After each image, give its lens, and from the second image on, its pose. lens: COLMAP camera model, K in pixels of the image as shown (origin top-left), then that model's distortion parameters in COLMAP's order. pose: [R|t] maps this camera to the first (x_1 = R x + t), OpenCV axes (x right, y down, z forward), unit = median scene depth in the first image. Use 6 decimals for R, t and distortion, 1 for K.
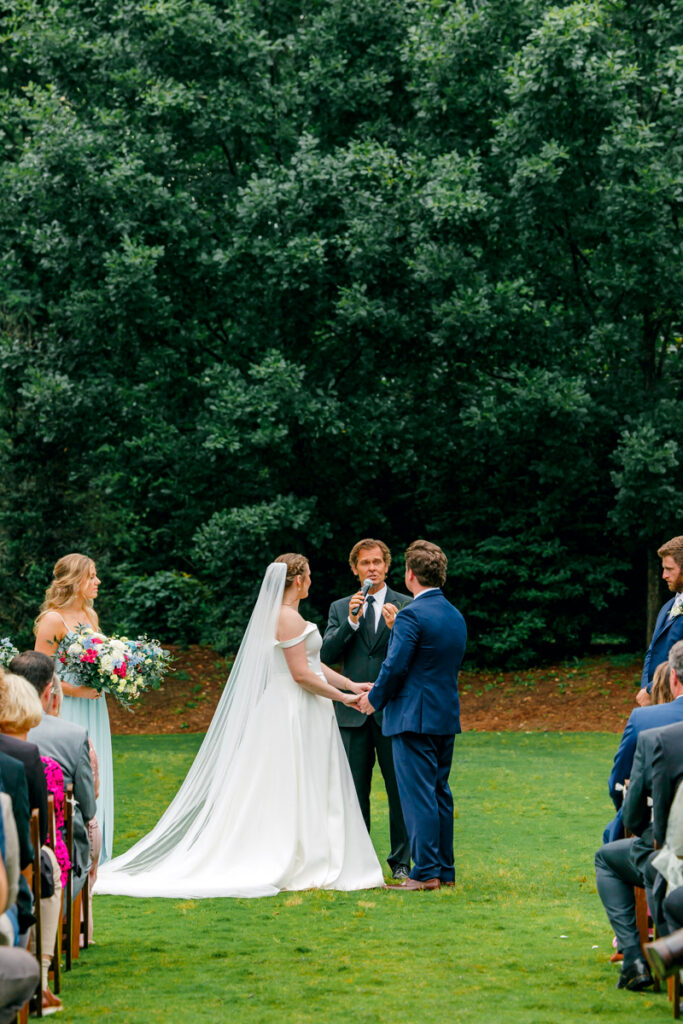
lens RADIAL K [[4351.3, 0, 337.9], [0, 4351.3, 511.3], [0, 0, 1]] dist [0.639515, 0.000000]
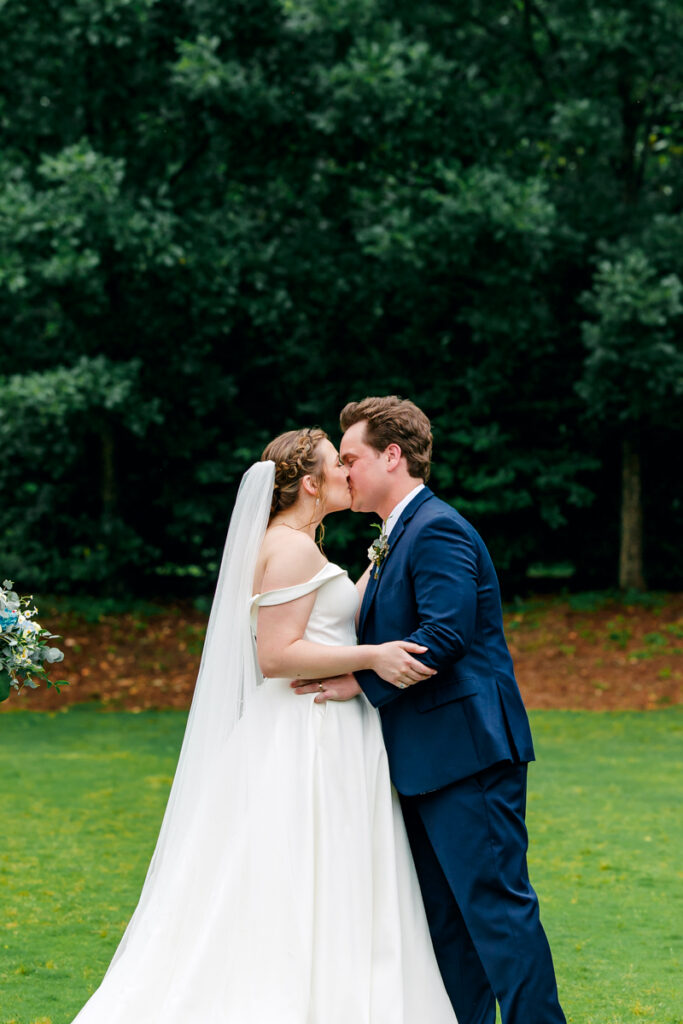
lens RADIAL K [[4351.3, 0, 348.6], [0, 4351.3, 509.7], [0, 0, 1]] dist [0.639515, 0.000000]
pose [[0.996642, 0.000472, 0.081881, -0.028087], [-0.002048, 0.999814, 0.019167, 0.006823], [-0.081856, -0.019270, 0.996458, 0.330937]]
